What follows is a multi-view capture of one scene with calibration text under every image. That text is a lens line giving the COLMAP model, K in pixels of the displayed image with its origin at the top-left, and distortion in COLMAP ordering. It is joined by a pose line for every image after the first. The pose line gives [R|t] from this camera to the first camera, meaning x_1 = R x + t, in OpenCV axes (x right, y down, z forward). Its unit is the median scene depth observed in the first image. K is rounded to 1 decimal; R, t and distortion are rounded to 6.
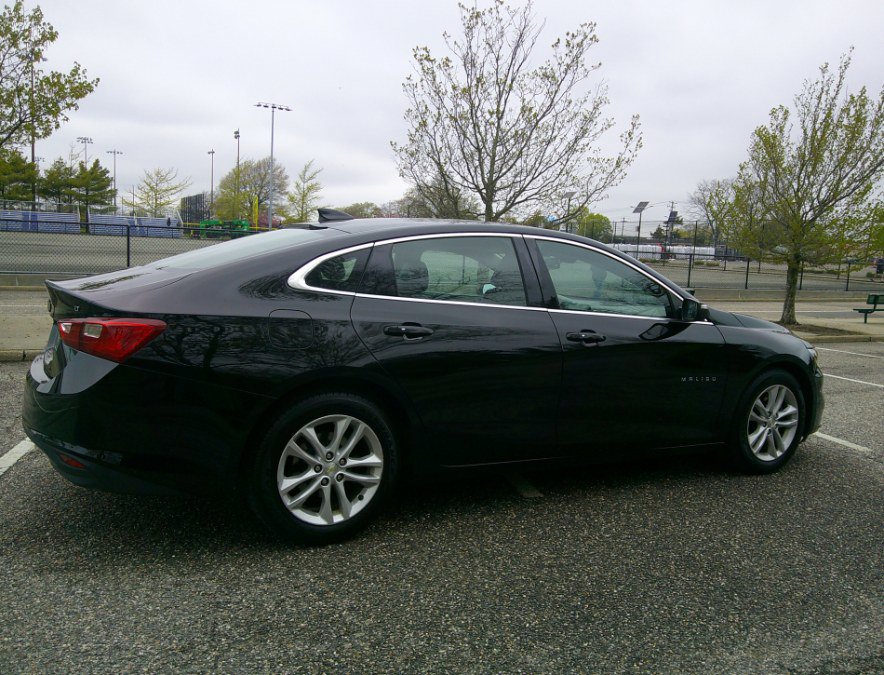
lens RADIAL K [[744.5, 0, 438.2], [0, 744.5, 334.3], [0, 0, 1]] dist [0.013420, -0.045589]
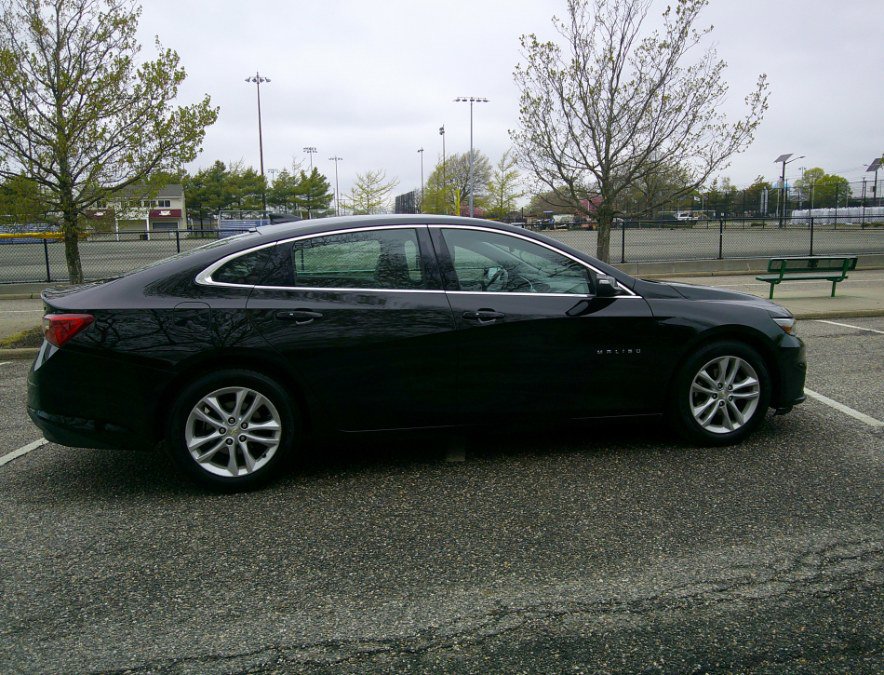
lens RADIAL K [[747.9, 0, 448.8], [0, 747.9, 331.9], [0, 0, 1]] dist [0.020517, -0.074185]
pose [[0.958920, -0.030908, -0.281987, 0.433208], [0.035639, 0.999297, 0.011663, 0.012573], [0.281428, -0.021233, 0.959347, -0.060923]]
